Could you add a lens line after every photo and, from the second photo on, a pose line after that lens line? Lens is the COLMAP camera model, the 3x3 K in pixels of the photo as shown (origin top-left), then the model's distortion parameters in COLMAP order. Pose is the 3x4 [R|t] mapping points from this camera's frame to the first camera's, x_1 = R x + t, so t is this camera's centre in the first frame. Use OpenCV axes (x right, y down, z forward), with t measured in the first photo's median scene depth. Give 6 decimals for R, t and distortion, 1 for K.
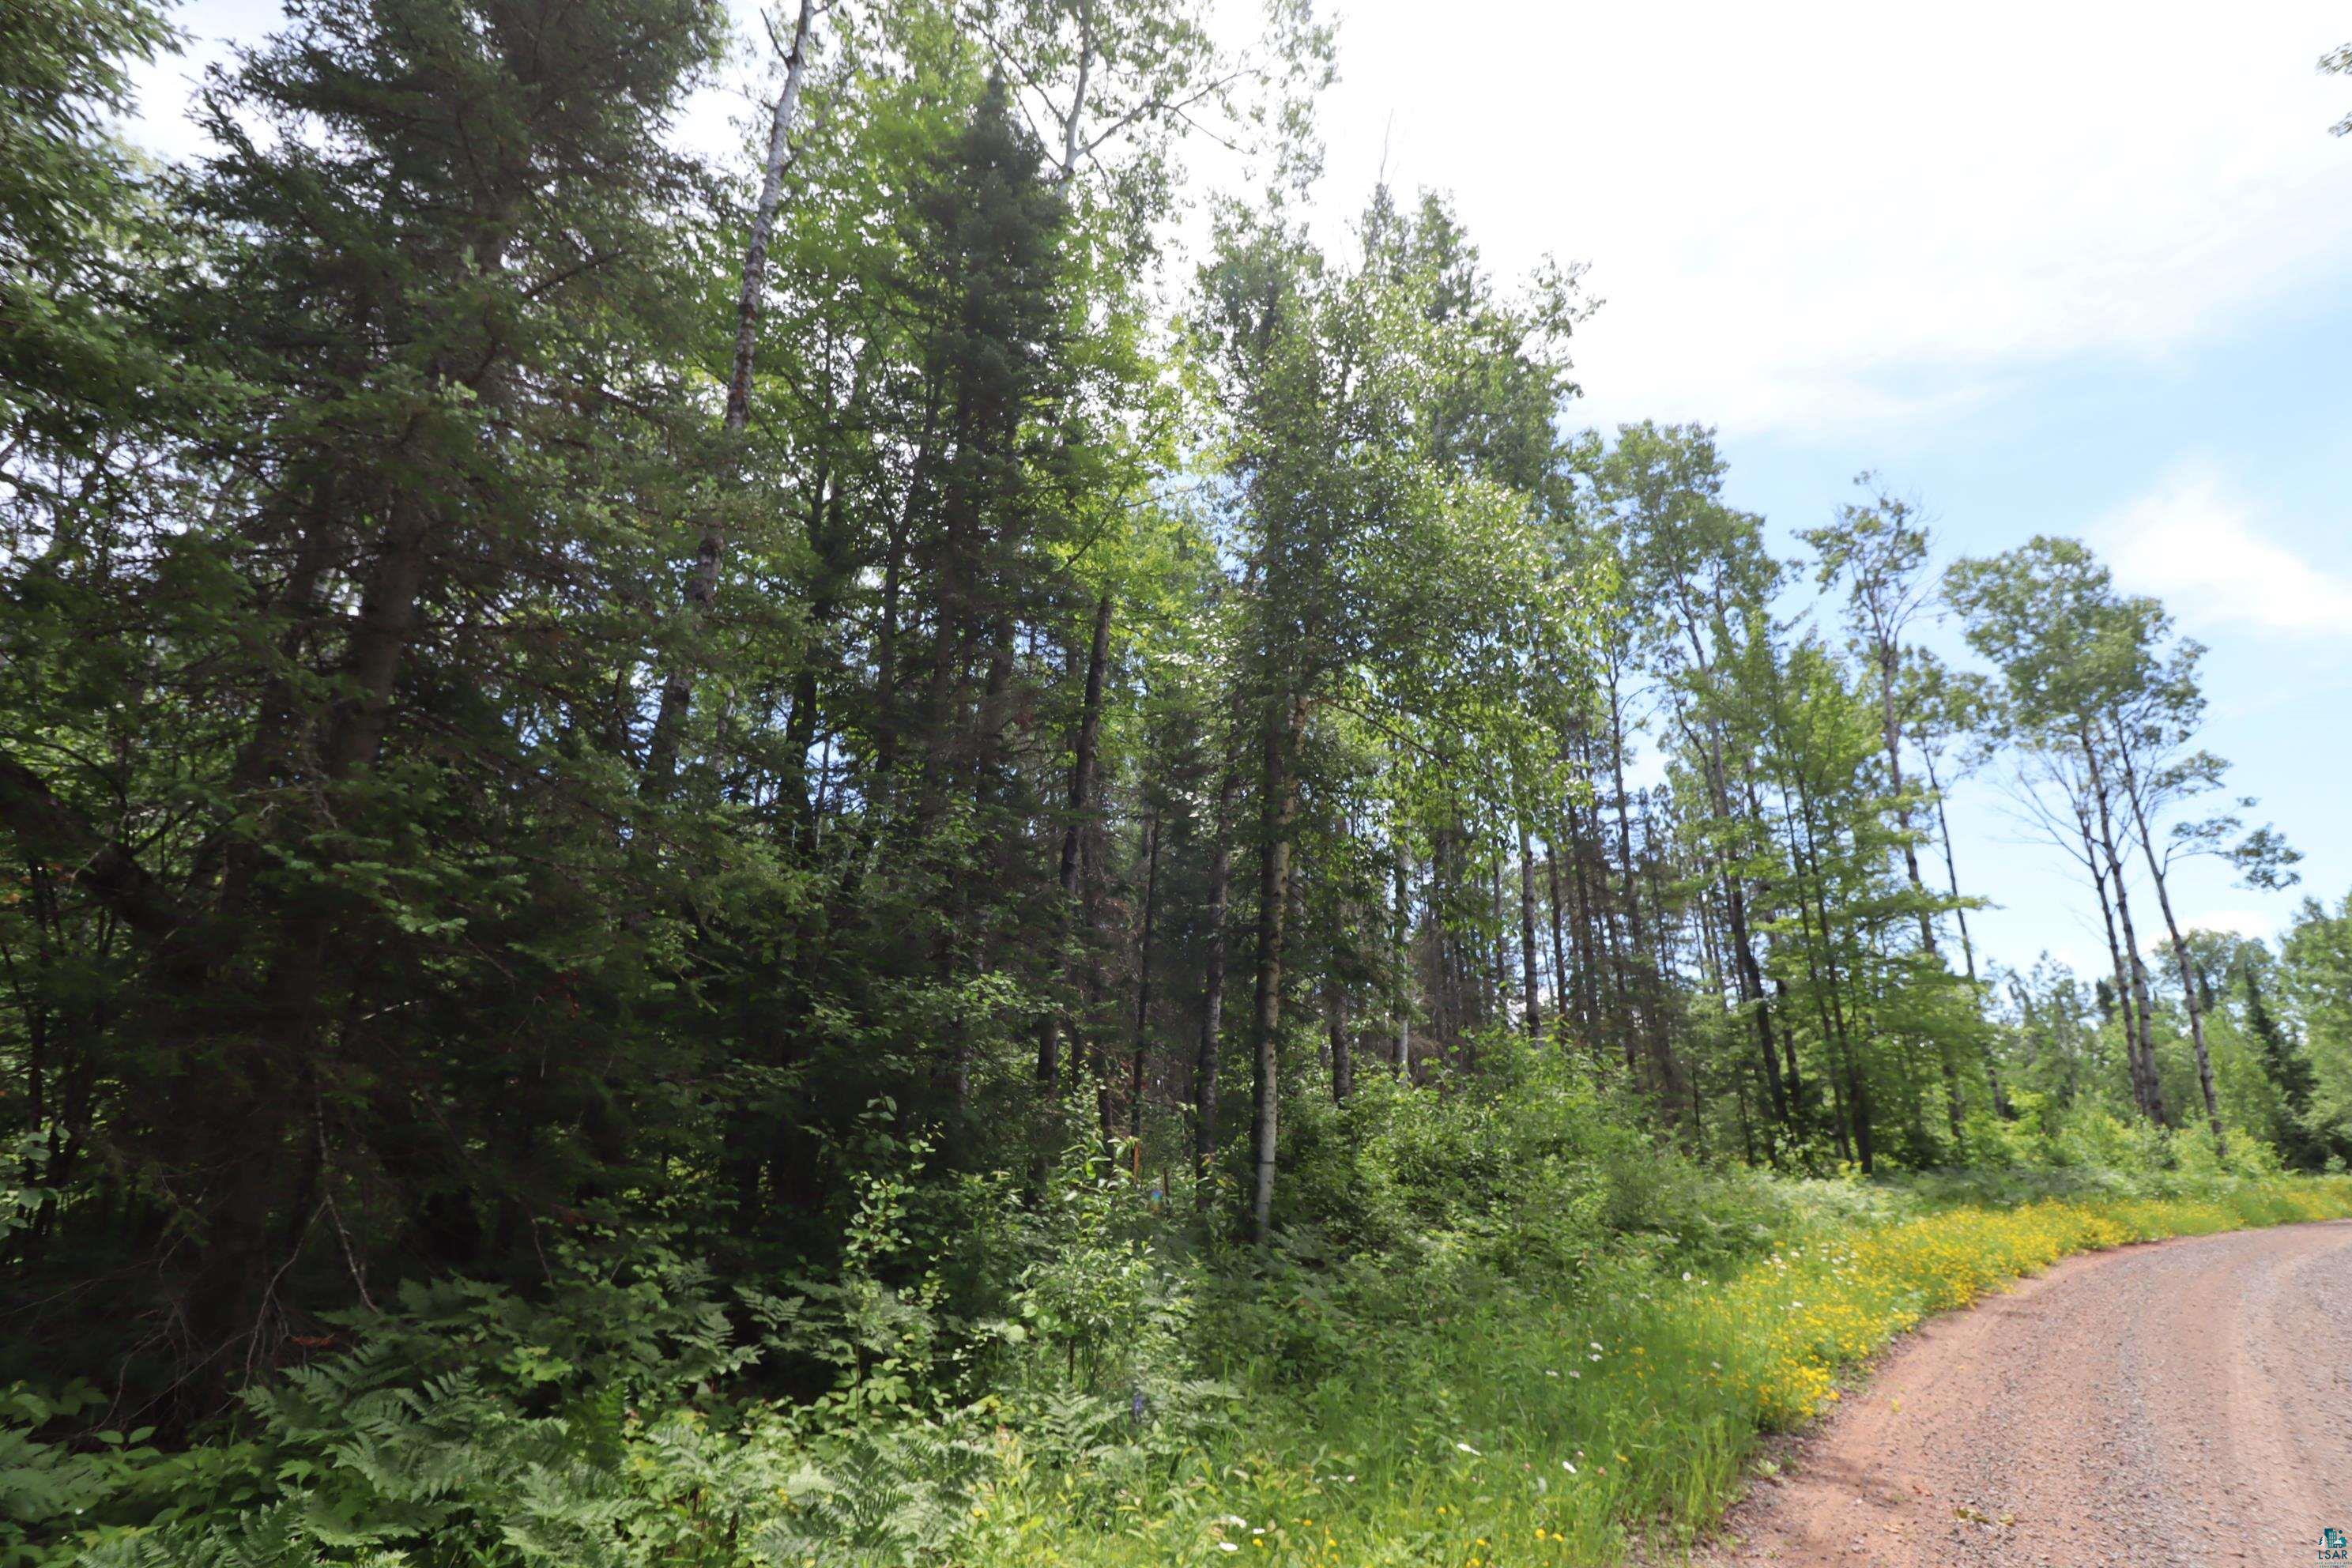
lens RADIAL K [[1069.7, 0, 1176.0], [0, 1069.7, 784.0], [0, 0, 1]] dist [-0.000049, -0.015679]
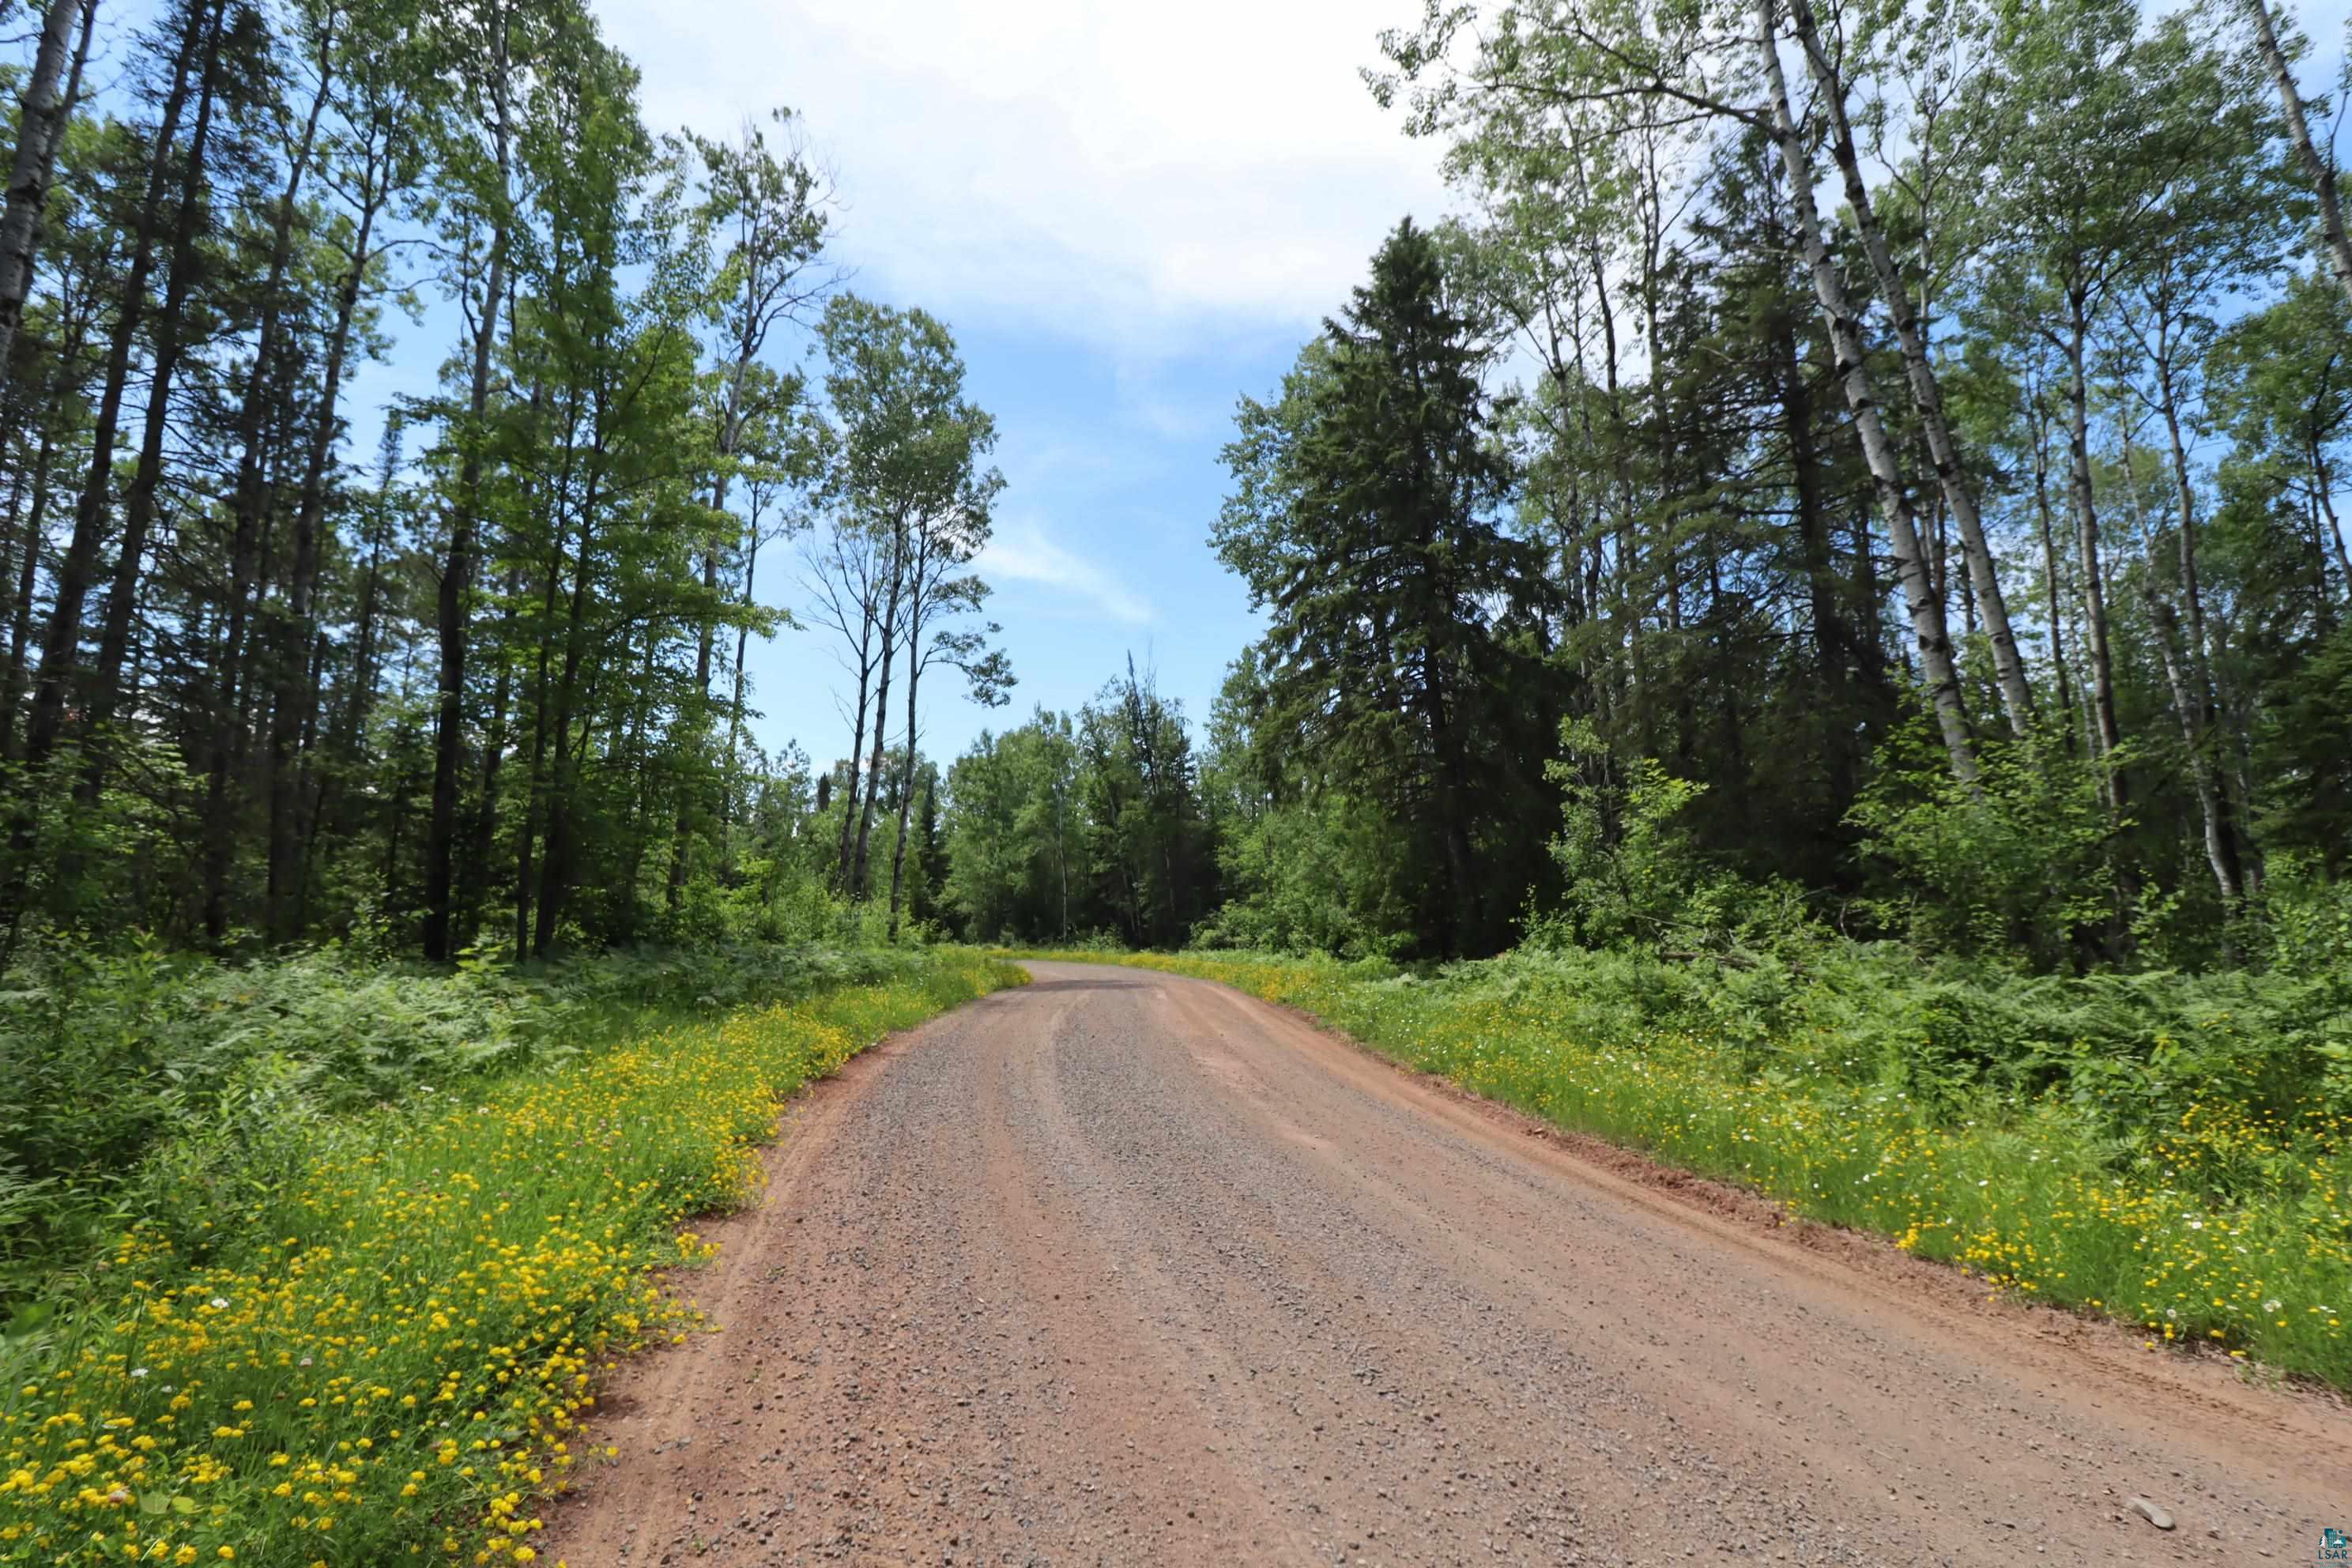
lens RADIAL K [[1105.8, 0, 1176.0], [0, 1105.8, 784.0], [0, 0, 1]] dist [0.036669, 0.000090]
pose [[0.512921, 0.112912, 0.850978, 0.131555], [-0.295193, 0.954058, 0.051337, 0.057778], [-0.806085, -0.277534, 0.522687, 0.178794]]
